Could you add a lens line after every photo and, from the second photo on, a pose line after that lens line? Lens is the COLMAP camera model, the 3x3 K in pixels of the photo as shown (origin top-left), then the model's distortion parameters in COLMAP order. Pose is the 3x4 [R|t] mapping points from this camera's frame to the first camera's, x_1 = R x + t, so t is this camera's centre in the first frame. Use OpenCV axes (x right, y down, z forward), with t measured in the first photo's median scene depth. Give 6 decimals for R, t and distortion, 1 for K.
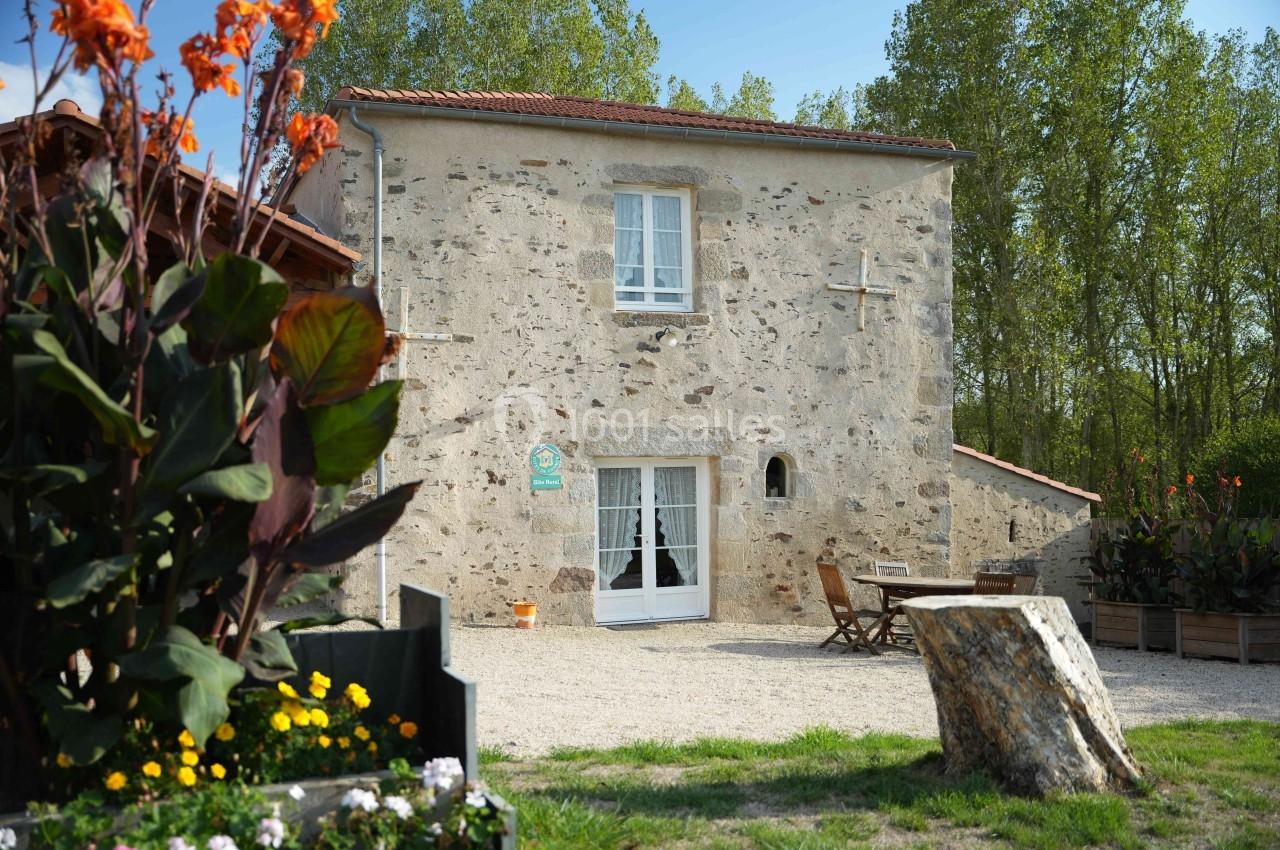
lens RADIAL K [[1322.9, 0, 640.0], [0, 1322.9, 425.0], [0, 0, 1]] dist [0.001002, 0.015921]
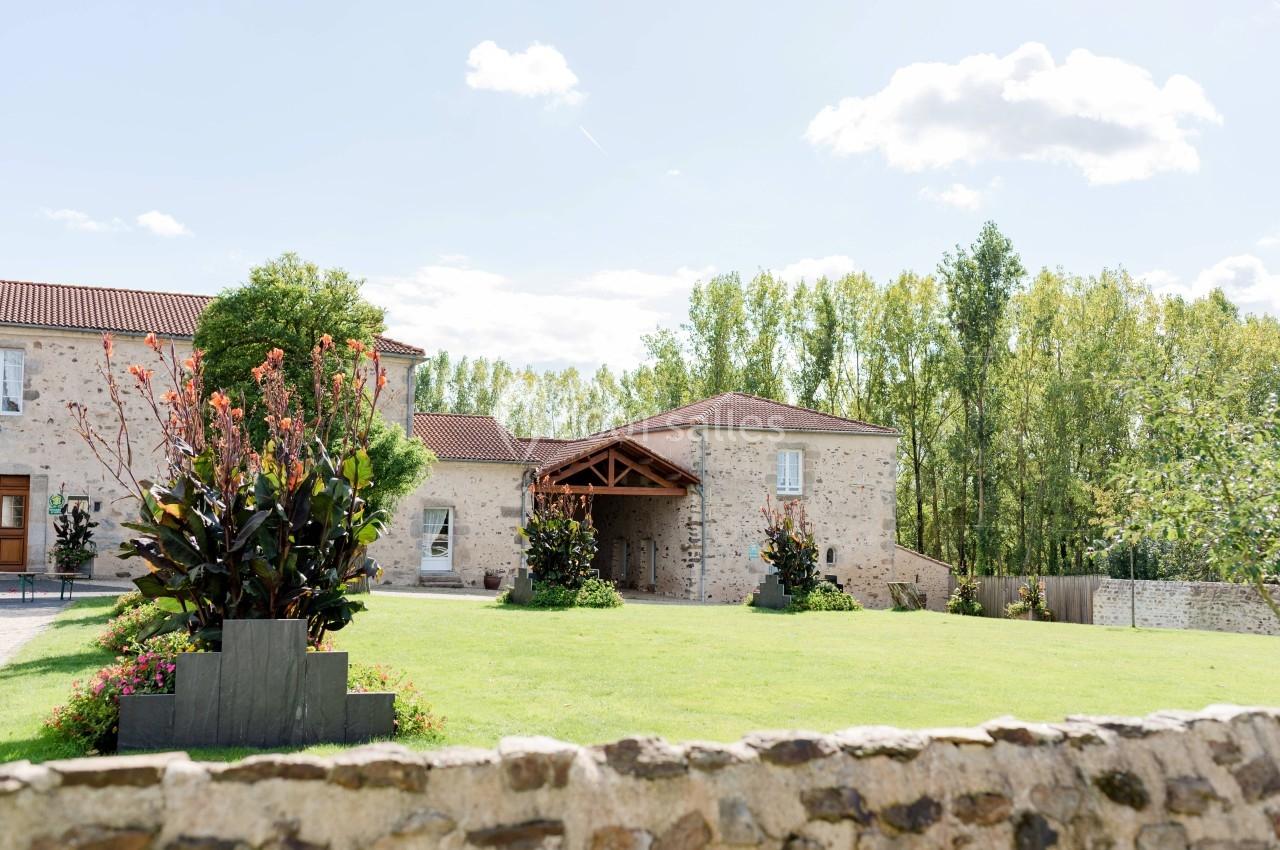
lens RADIAL K [[1322.9, 0, 640.0], [0, 1322.9, 425.0], [0, 0, 1]] dist [0.001002, 0.015921]
pose [[0.998744, 0.033228, 0.037513, -0.406213], [-0.031635, 0.998605, -0.042286, -0.103273], [-0.038866, 0.041046, 0.998401, -1.745210]]
